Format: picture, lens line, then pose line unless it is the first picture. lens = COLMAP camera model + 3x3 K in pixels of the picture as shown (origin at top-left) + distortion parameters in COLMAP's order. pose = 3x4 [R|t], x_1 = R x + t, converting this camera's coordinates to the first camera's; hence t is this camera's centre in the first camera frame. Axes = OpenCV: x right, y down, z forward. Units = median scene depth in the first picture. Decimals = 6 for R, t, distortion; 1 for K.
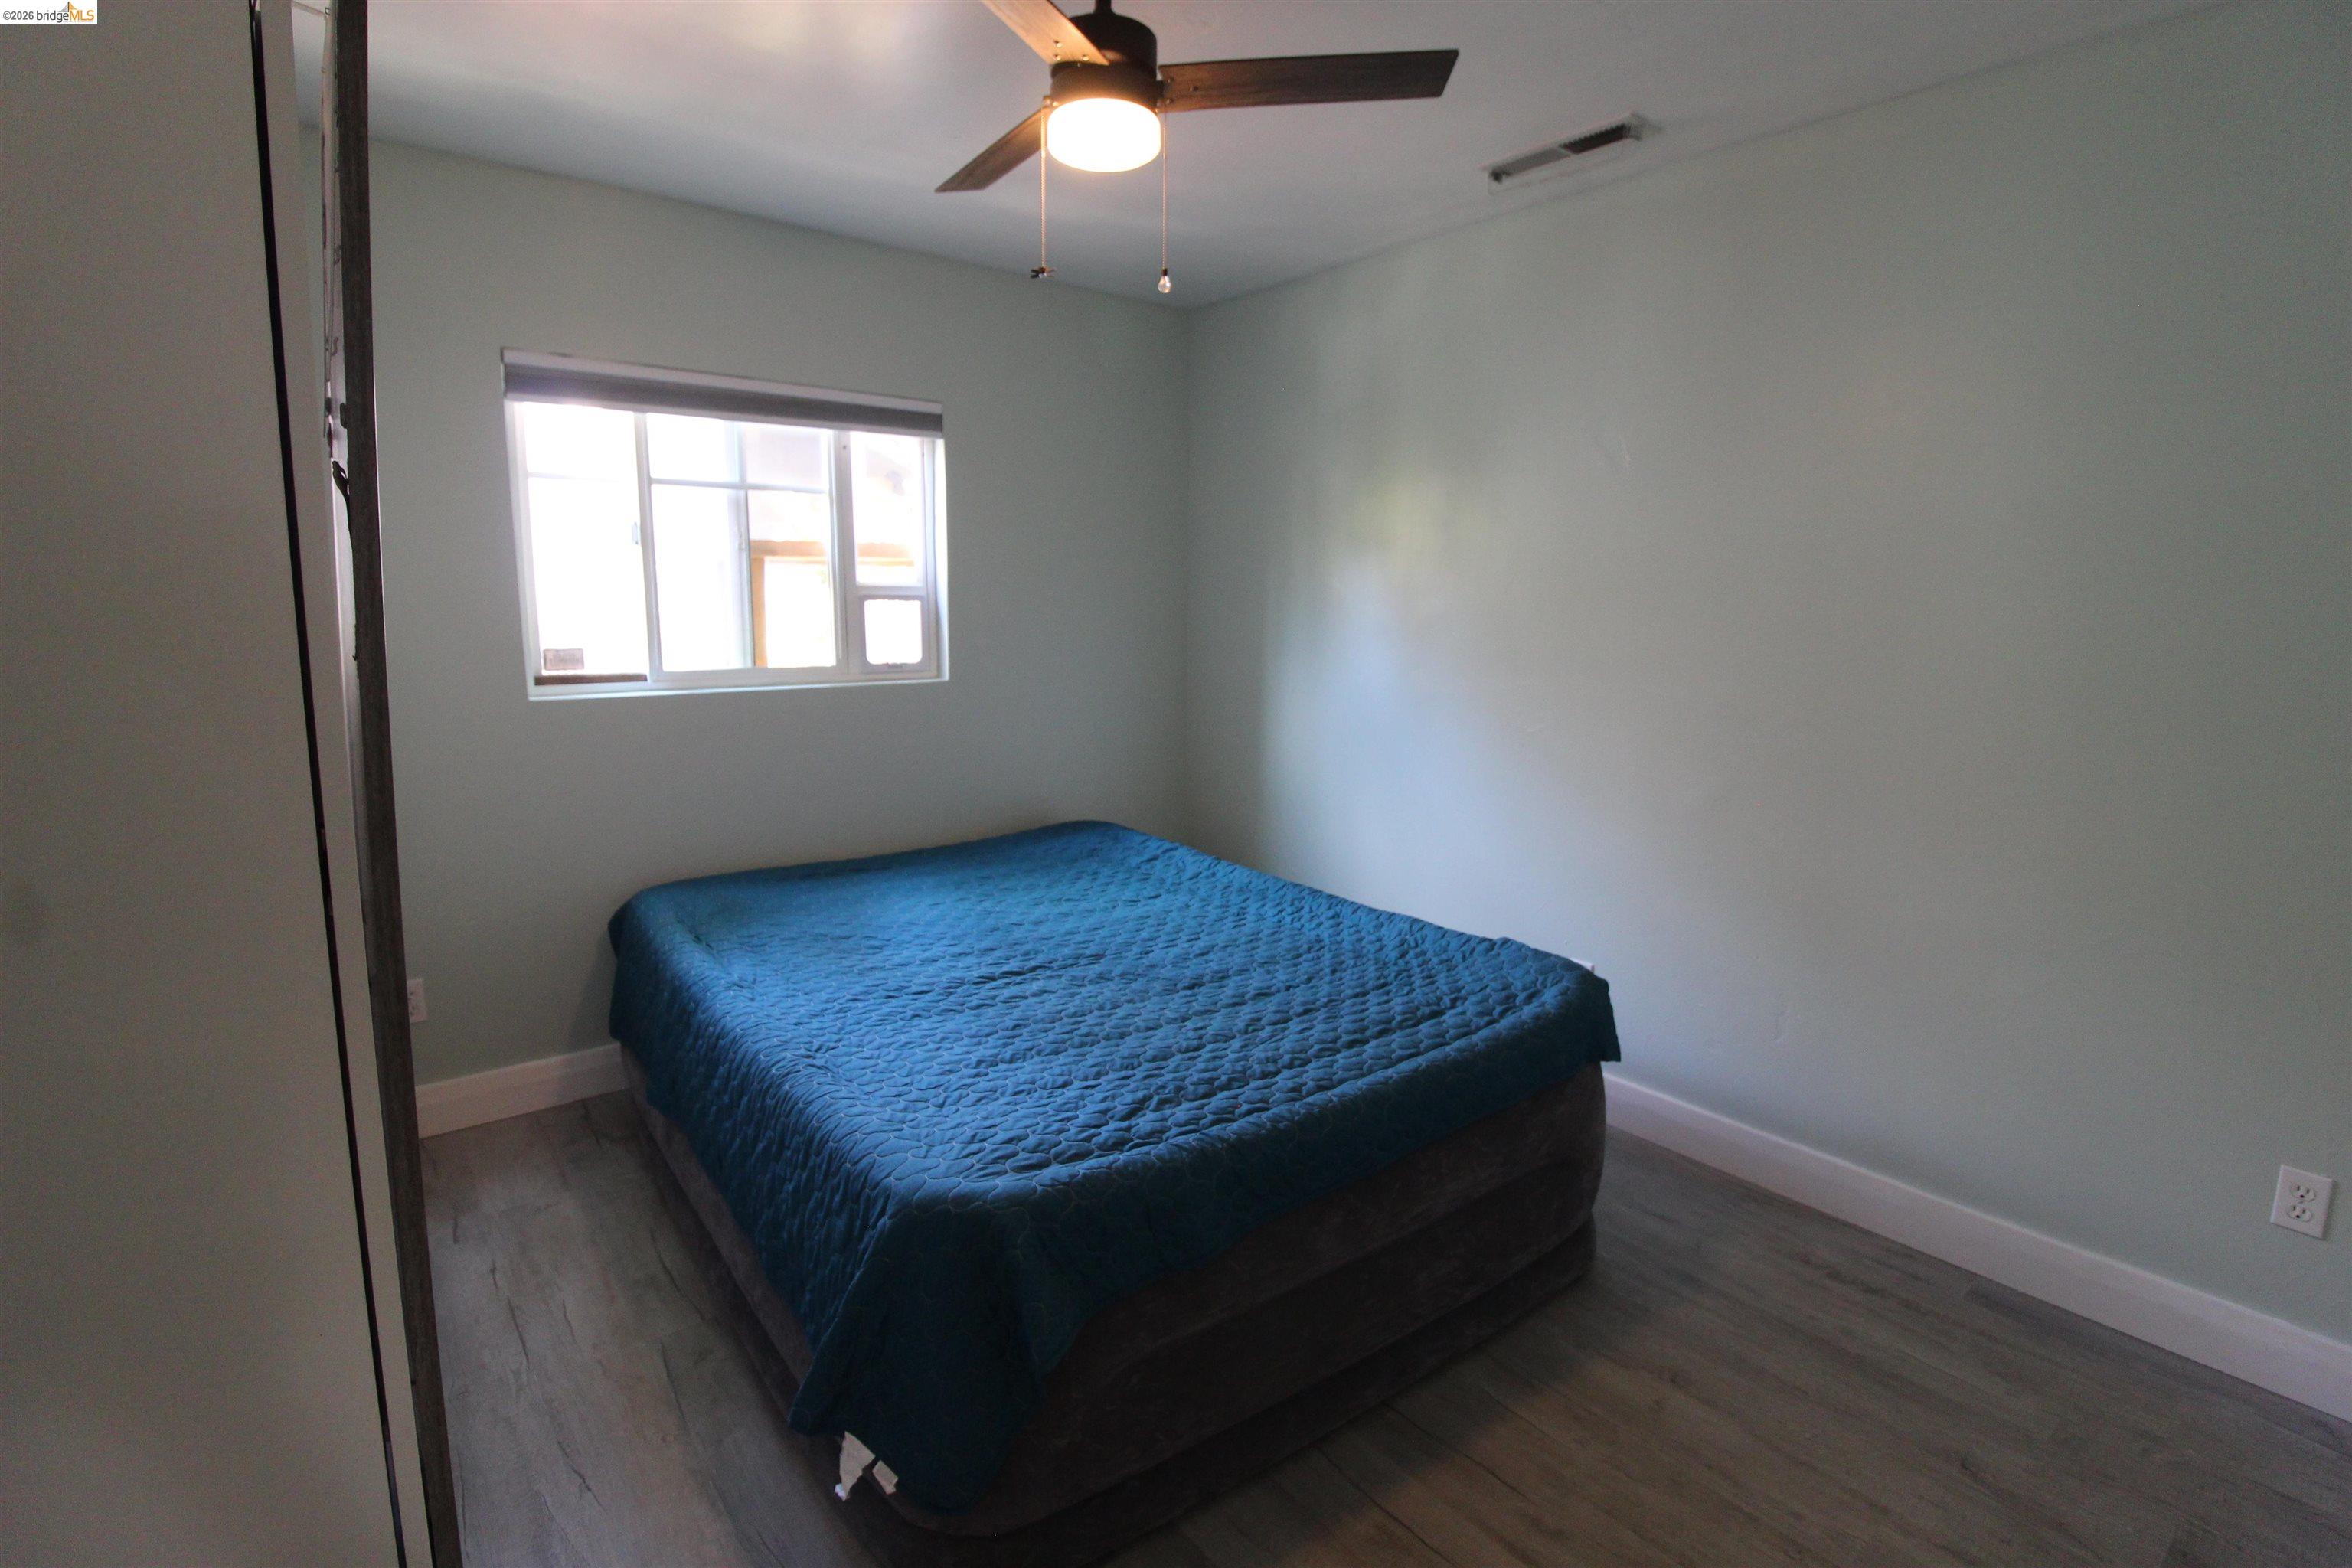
lens RADIAL K [[1084.7, 0, 1175.6], [0, 1084.7, 768.7], [0, 0, 1]] dist [-0.010436, -0.007969]
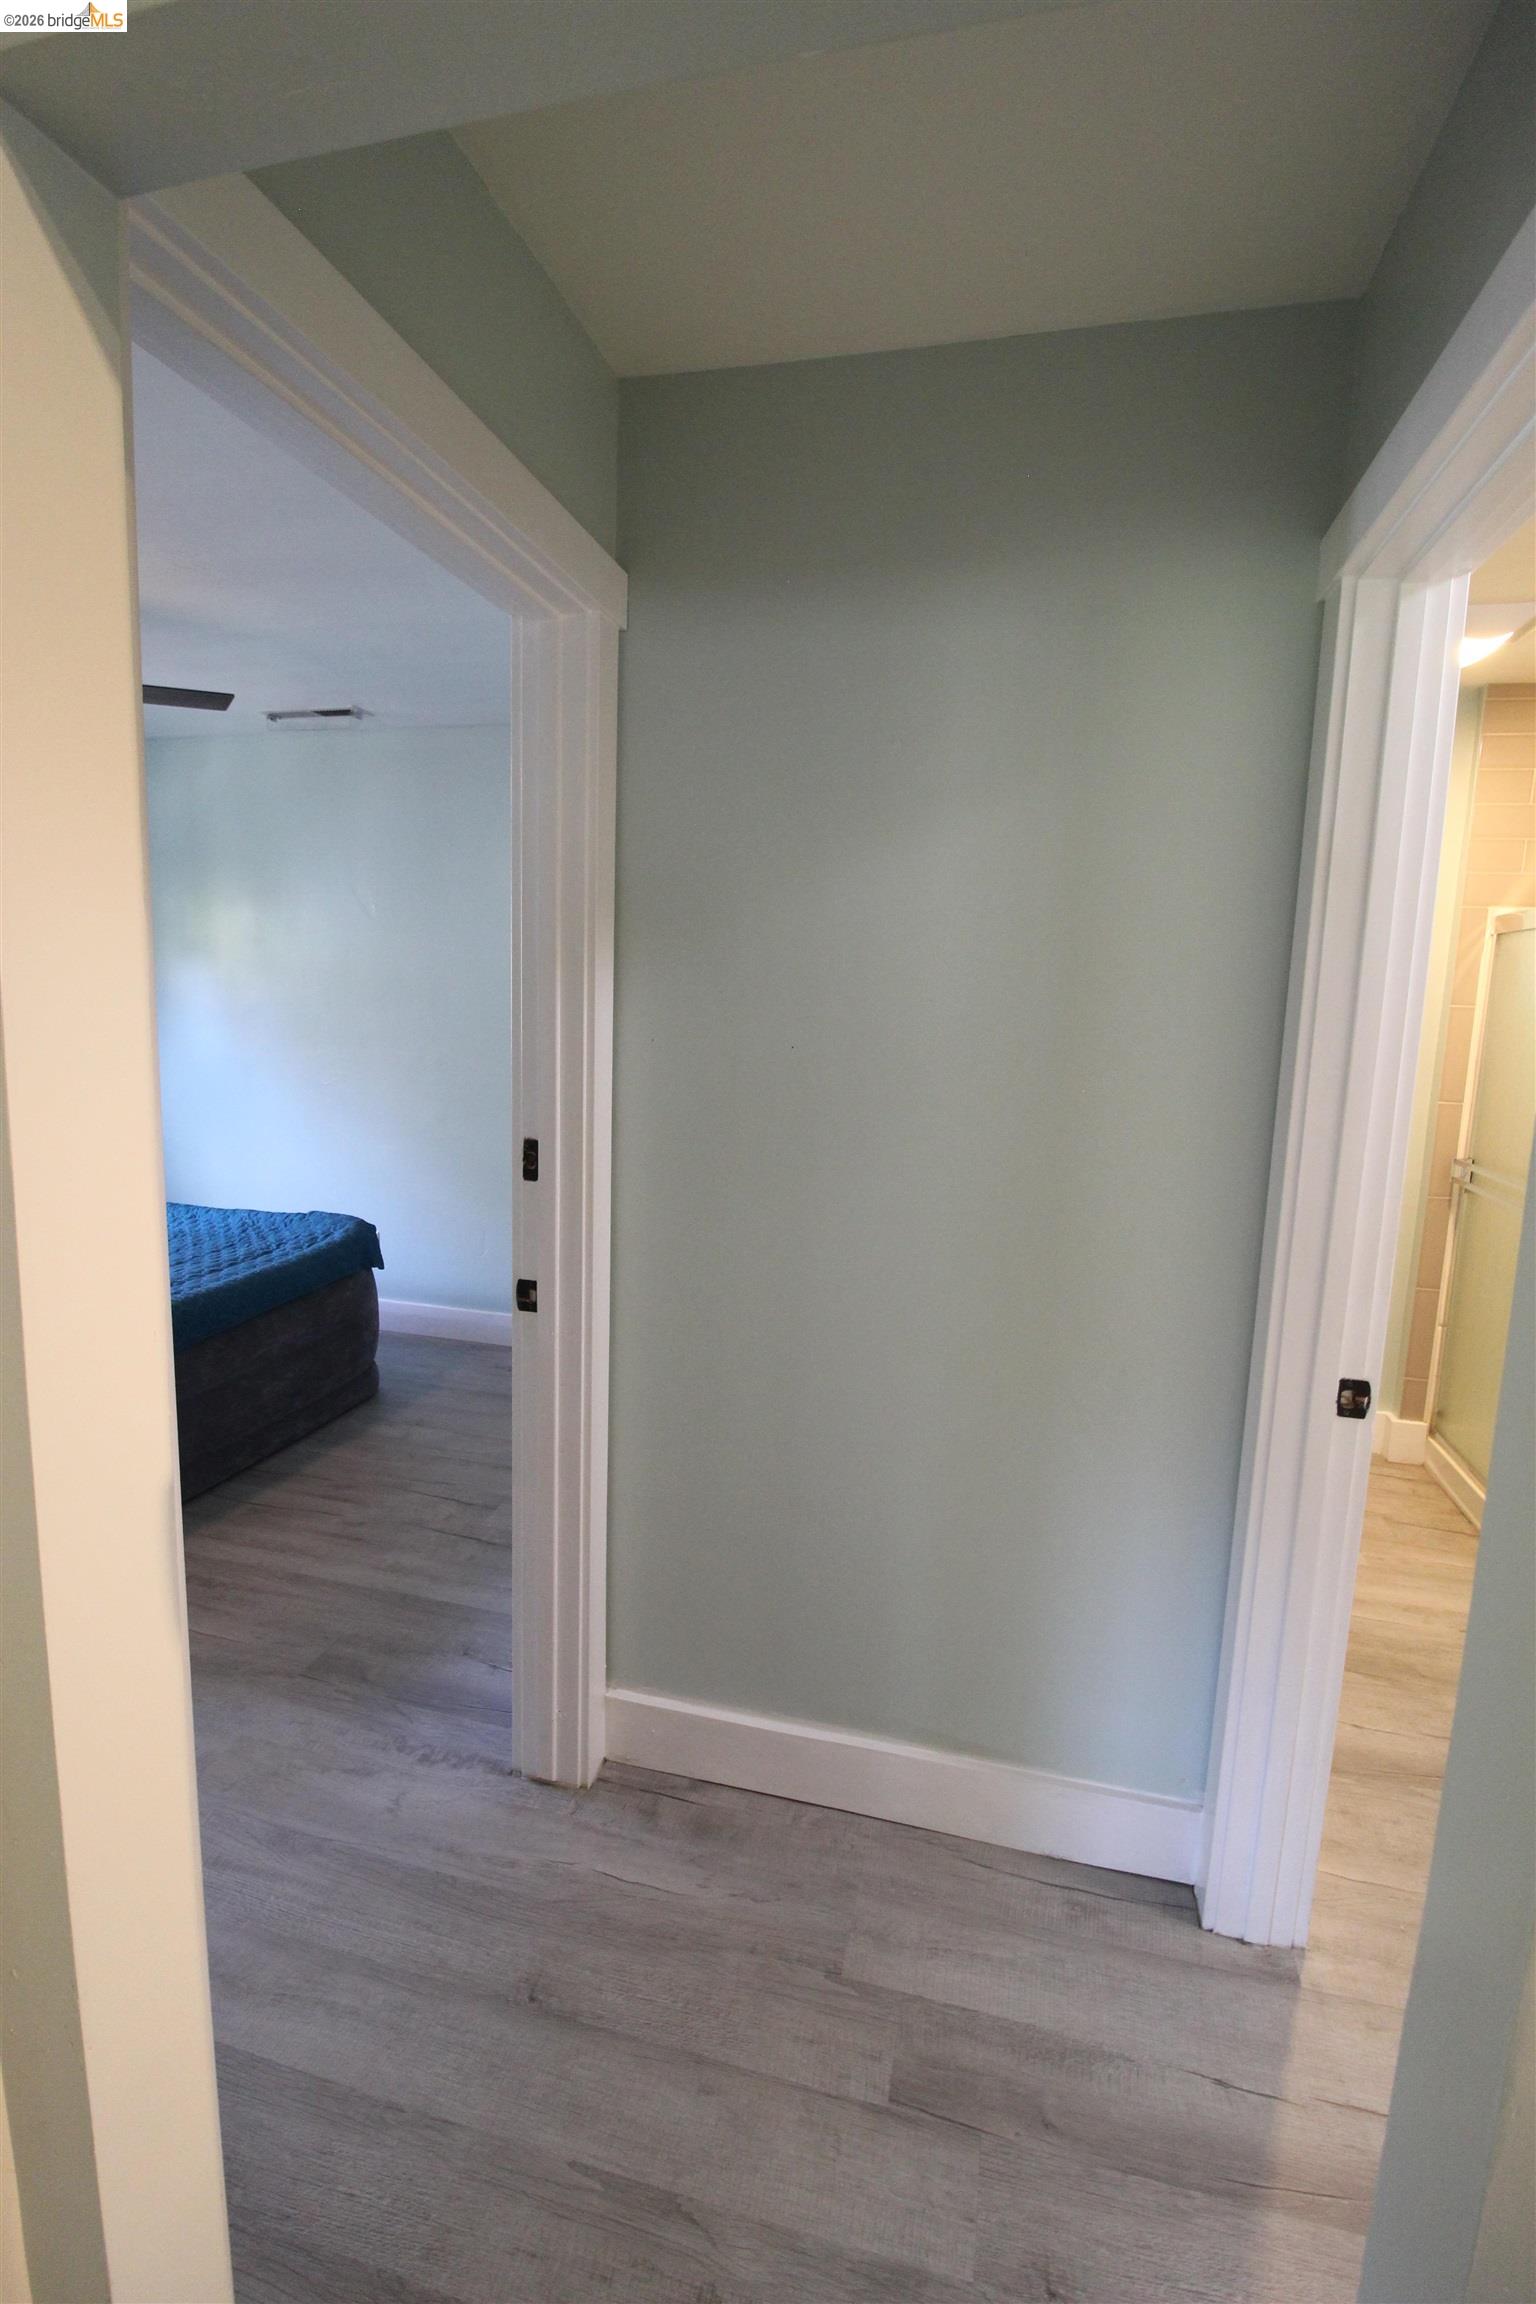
lens RADIAL K [[1062.6, 0, 725.7], [0, 1062.6, 1148.9], [0, 0, 1]] dist [-0.010436, -0.007969]
pose [[0.807085, -0.068227, 0.586480, -0.118520], [0.067476, 0.997452, 0.023179, 0.077533], [-0.586567, 0.020866, 0.809632, -0.655936]]
